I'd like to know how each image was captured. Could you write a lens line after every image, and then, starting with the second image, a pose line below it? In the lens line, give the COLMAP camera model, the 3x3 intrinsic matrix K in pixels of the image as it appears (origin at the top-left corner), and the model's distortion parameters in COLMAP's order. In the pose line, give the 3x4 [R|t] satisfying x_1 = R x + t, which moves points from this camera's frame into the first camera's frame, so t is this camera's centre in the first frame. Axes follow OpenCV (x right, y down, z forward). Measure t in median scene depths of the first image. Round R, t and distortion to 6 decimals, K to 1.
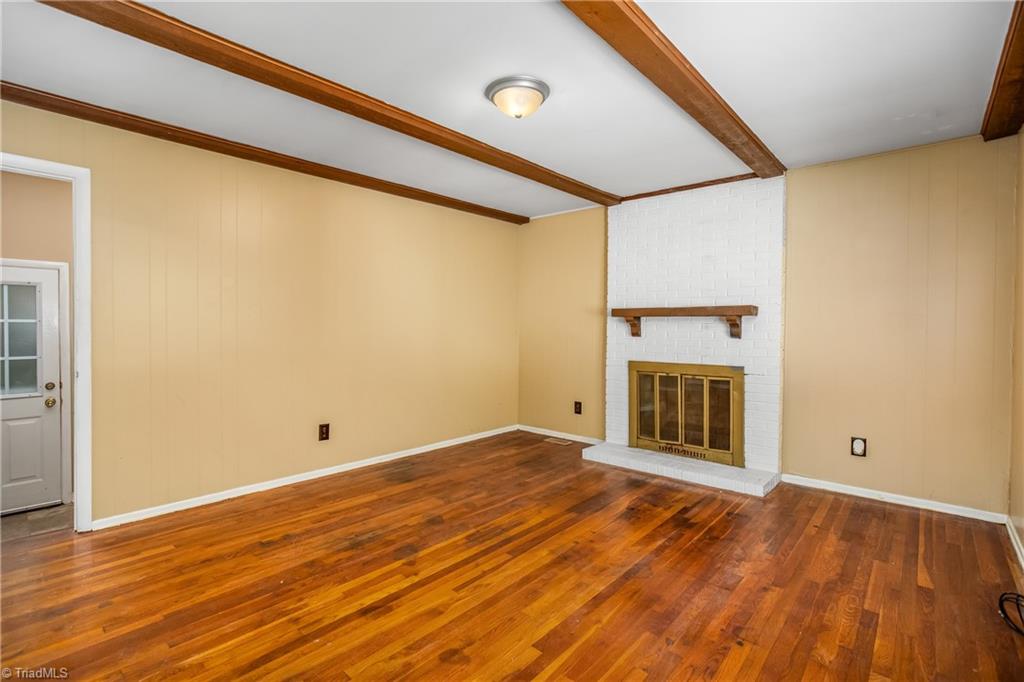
lens RADIAL K [[490.1, 0, 506.1], [0, 490.1, 337.9], [0, 0, 1]] dist [-0.022914, 0.009448]
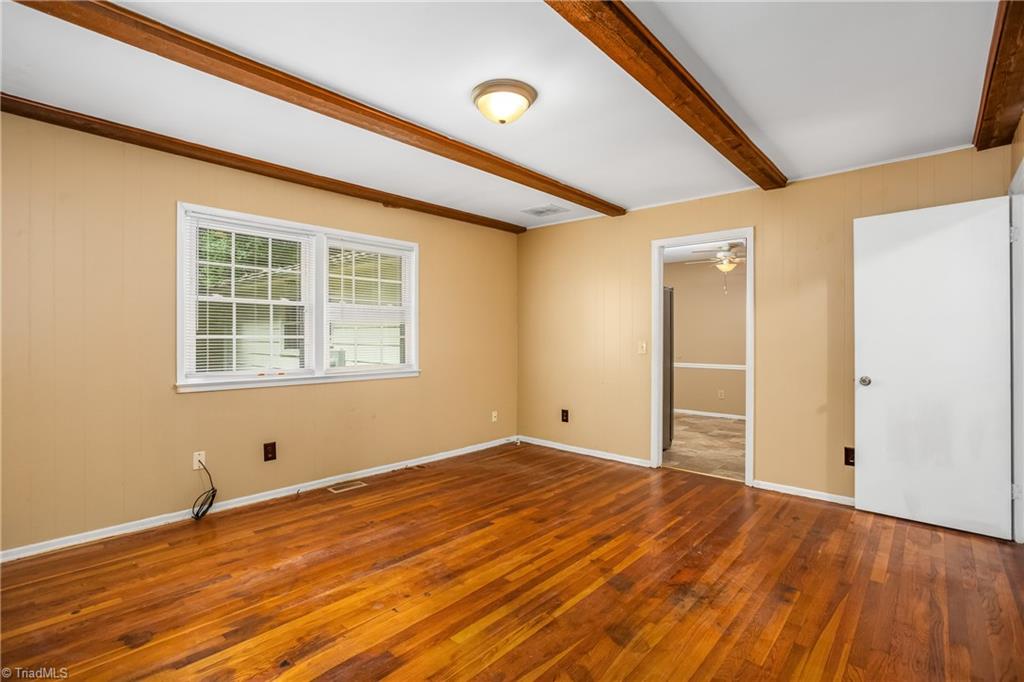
lens RADIAL K [[490.1, 0, 506.1], [0, 490.1, 337.9], [0, 0, 1]] dist [-0.022914, 0.009448]
pose [[-0.999943, -0.010607, 0.001179, 0.014055], [-0.010574, 0.999615, 0.025651, -0.044628], [-0.001451, 0.025637, -0.999670, 2.018034]]
